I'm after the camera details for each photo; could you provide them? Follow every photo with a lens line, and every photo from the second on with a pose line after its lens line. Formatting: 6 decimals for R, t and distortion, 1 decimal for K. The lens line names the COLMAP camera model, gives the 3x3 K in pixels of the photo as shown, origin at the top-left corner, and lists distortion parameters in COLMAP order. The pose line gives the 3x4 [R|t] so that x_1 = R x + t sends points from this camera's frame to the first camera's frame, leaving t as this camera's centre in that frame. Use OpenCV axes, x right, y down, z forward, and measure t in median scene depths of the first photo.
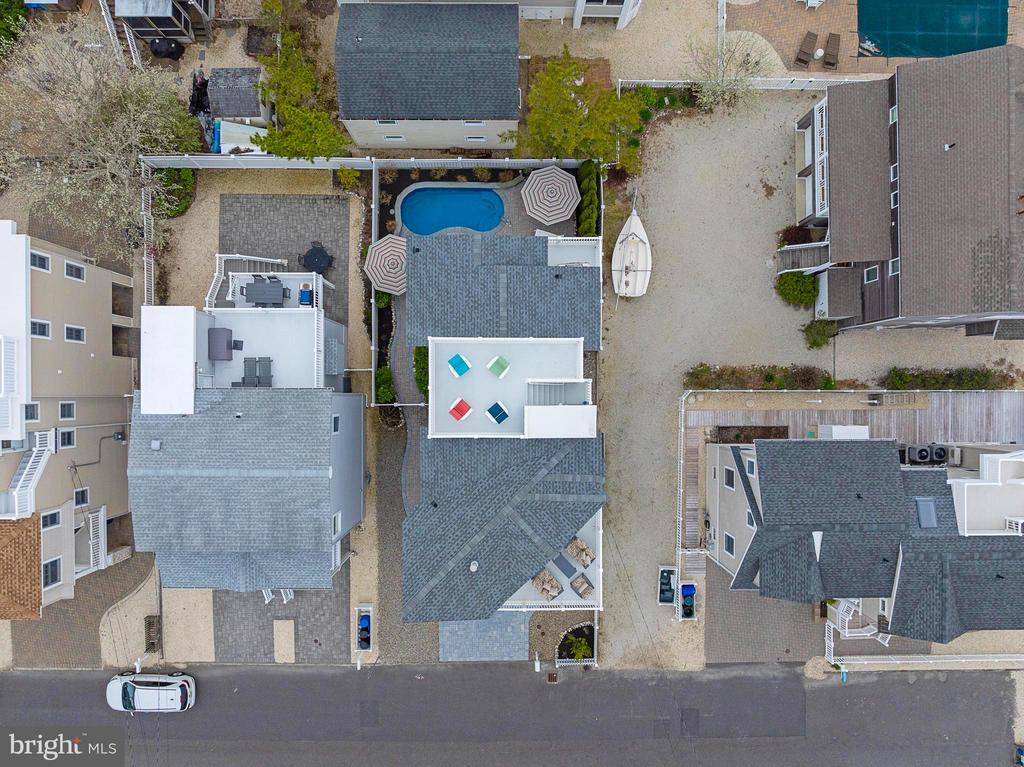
lens RADIAL K [[736.5, 0, 512.0], [0, 736.5, 383.5], [0, 0, 1]] dist [-0.037785, -0.004964]
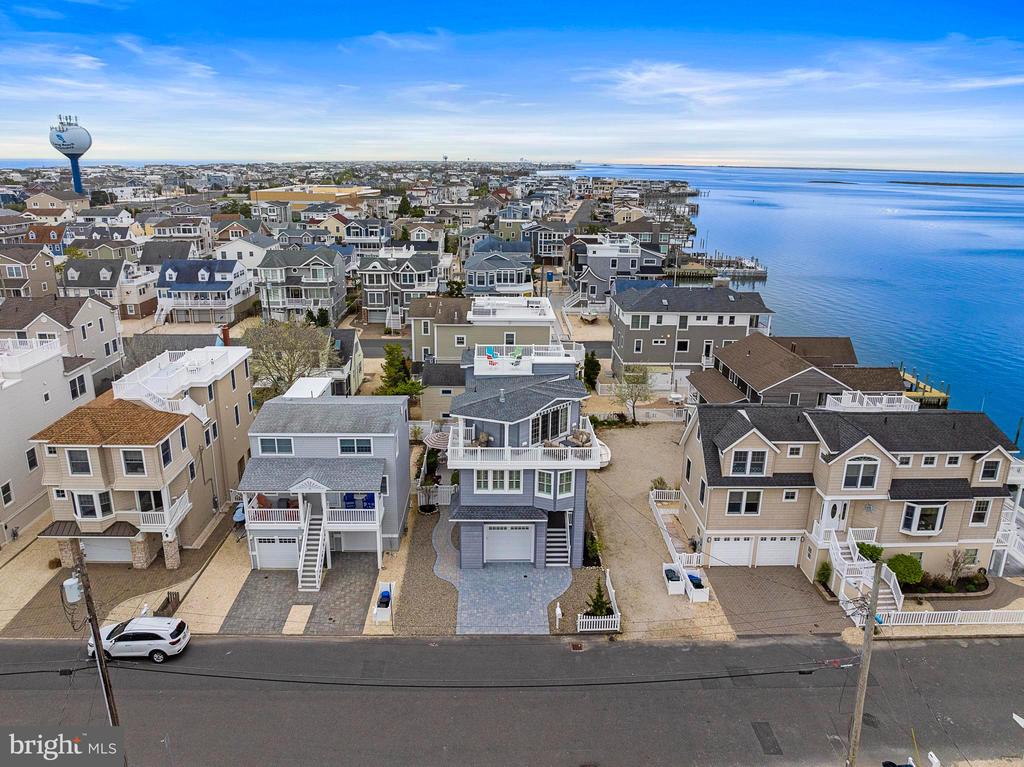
lens RADIAL K [[718.4, 0, 517.3], [0, 718.4, 385.0], [0, 0, 1]] dist [-0.034094, -0.008548]
pose [[0.999602, -0.010938, 0.025996, -0.039928], [0.028106, 0.309713, -0.950414, 1.161537], [0.002344, 0.950767, 0.309898, 0.405277]]
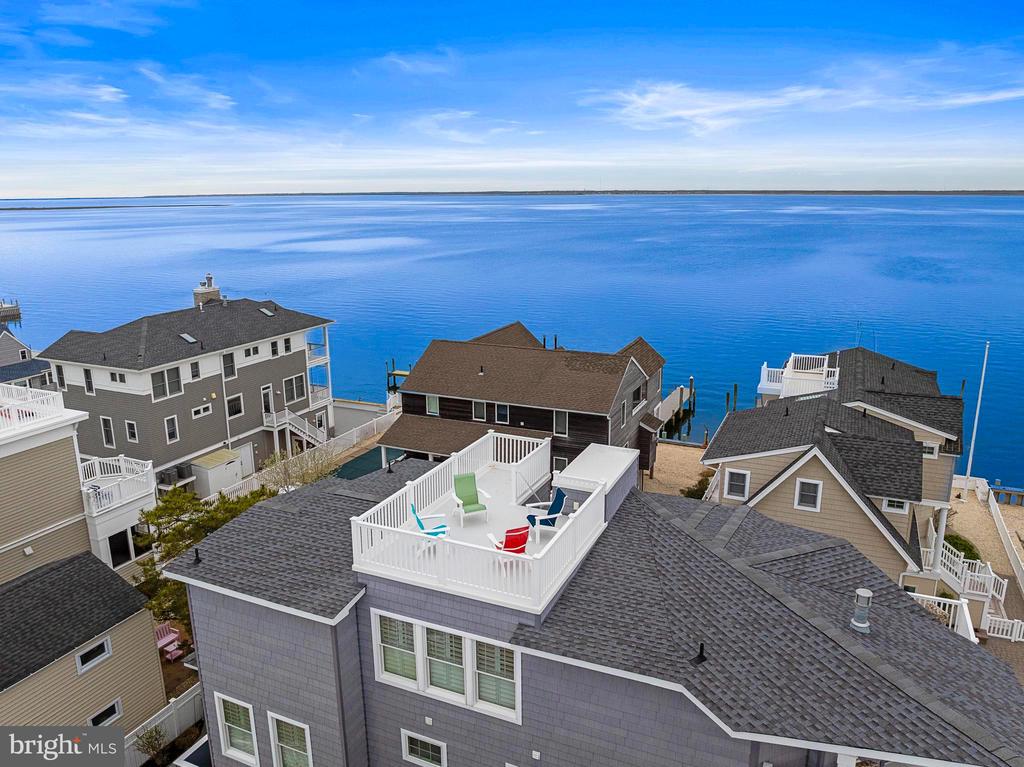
lens RADIAL K [[742.4, 0, 512.0], [0, 742.4, 383.5], [0, 0, 1]] dist [-0.034078, -0.003002]
pose [[0.411697, -0.245122, 0.877736, -0.346586], [0.911321, 0.111307, -0.396365, 0.160350], [-0.000540, 0.963082, 0.269209, 0.562739]]
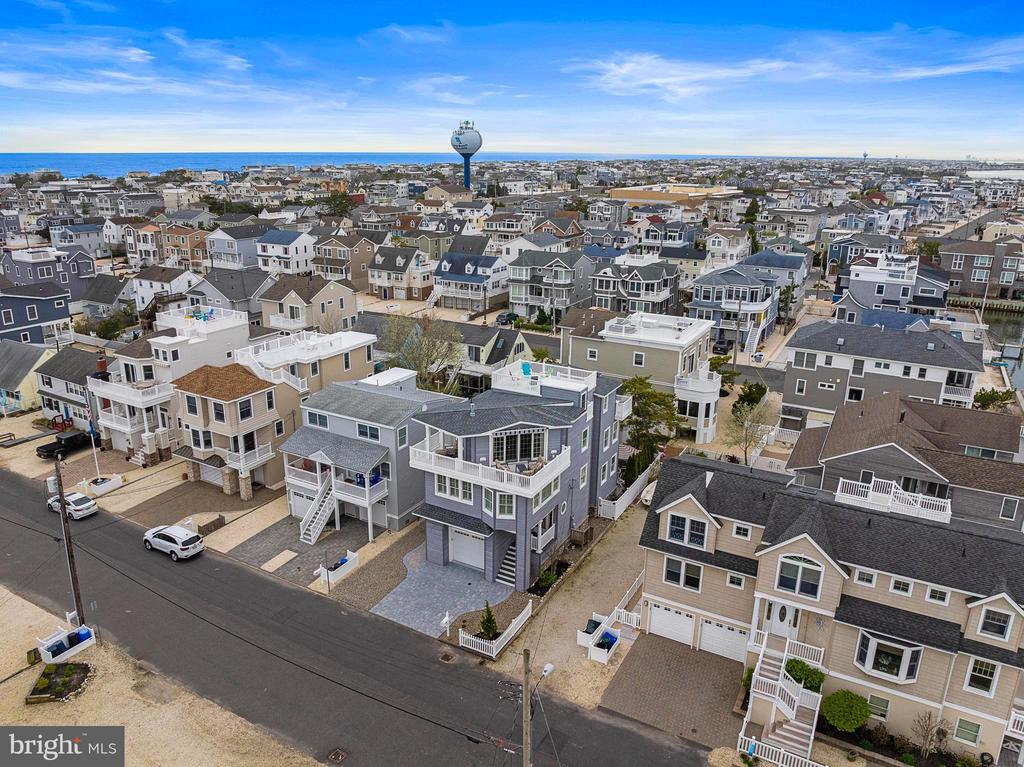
lens RADIAL K [[719.8, 0, 512.0], [0, 719.8, 383.5], [0, 0, 1]] dist [-0.035679, -0.002387]
pose [[0.868995, 0.140603, -0.474424, 0.532154], [-0.494615, 0.274478, -0.824632, 1.046086], [0.014273, 0.951259, 0.308064, 0.364455]]
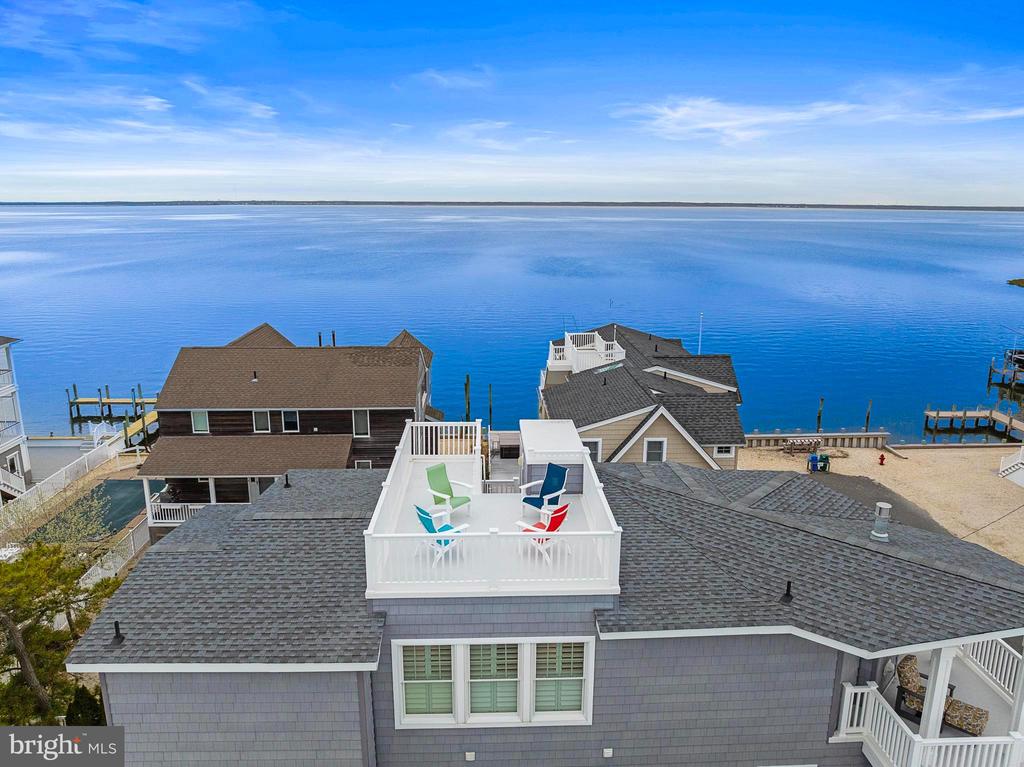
lens RADIAL K [[736.5, 0, 512.0], [0, 736.5, 383.5], [0, 0, 1]] dist [-0.037785, -0.004964]
pose [[-0.040436, -0.253395, 0.966518, -0.338547], [0.998965, 0.009896, 0.044388, -0.001321], [-0.020813, 0.967312, 0.252732, 0.595109]]
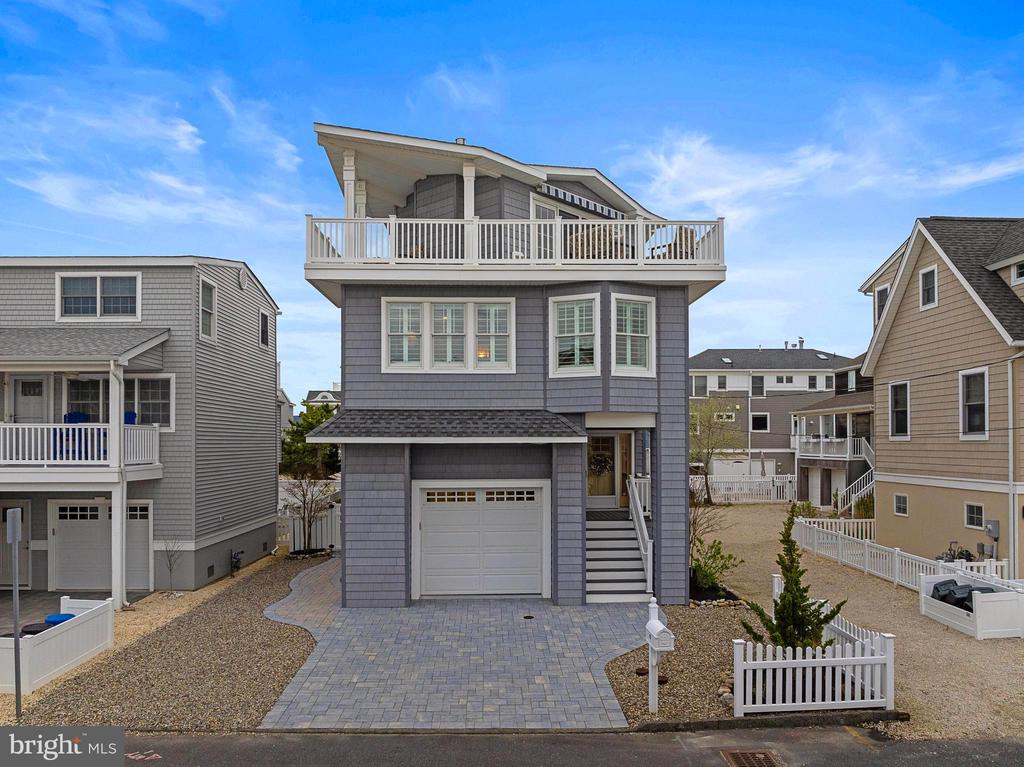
lens RADIAL K [[743.8, 0, 513.1], [0, 743.8, 440.0], [0, 0, 1]] dist [-0.045554, -0.002489]
pose [[0.999378, -0.021018, 0.028333, -0.020304], [0.028496, 0.007491, -0.999566, 0.620015], [0.020797, 0.999751, 0.008085, 0.904566]]
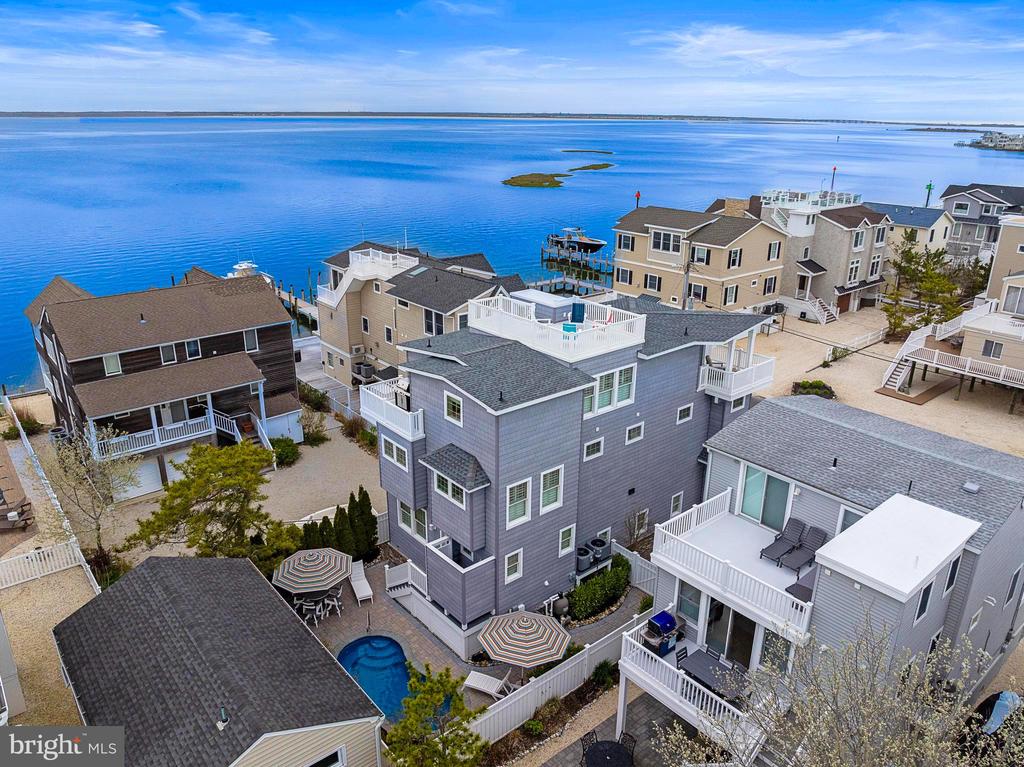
lens RADIAL K [[736.5, 0, 512.0], [0, 736.5, 383.5], [0, 0, 1]] dist [-0.037785, -0.004964]
pose [[-0.644947, -0.284346, 0.709359, -0.513074], [0.763571, -0.201313, 0.613540, -0.484017], [-0.031655, 0.937347, 0.346955, 0.543051]]
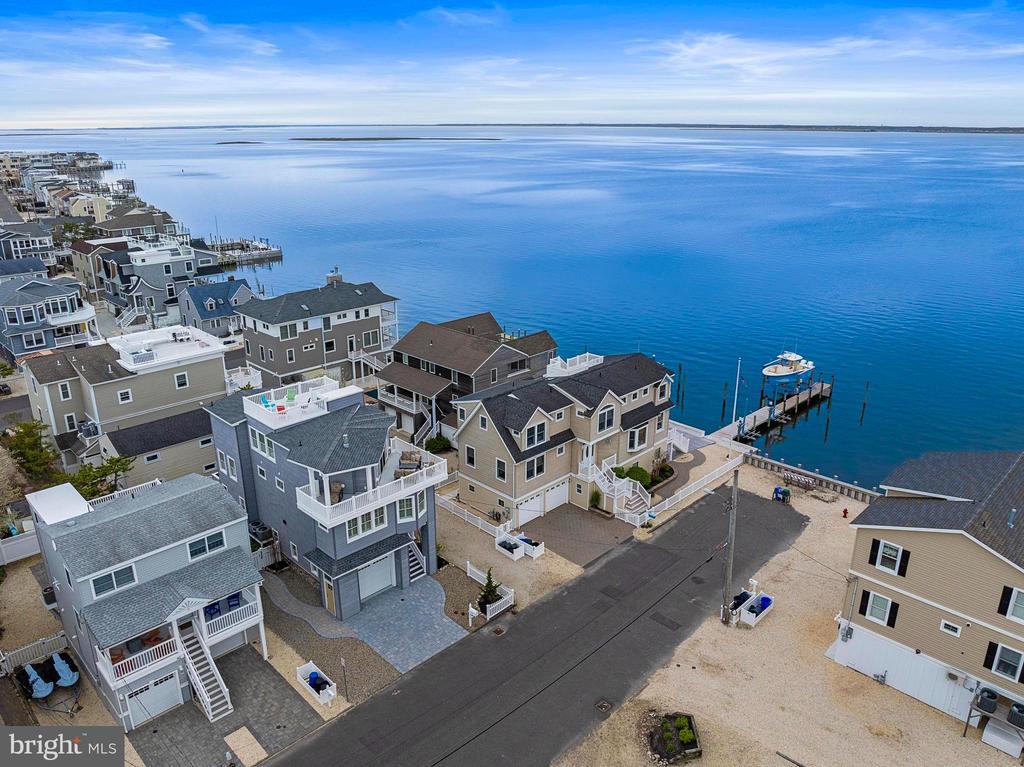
lens RADIAL K [[736.5, 0, 512.0], [0, 736.5, 383.5], [0, 0, 1]] dist [-0.037785, -0.004964]
pose [[0.706164, -0.251161, 0.662005, -0.547140], [0.708045, 0.247976, -0.661195, 1.034194], [0.001905, 0.935642, 0.352946, 0.288263]]
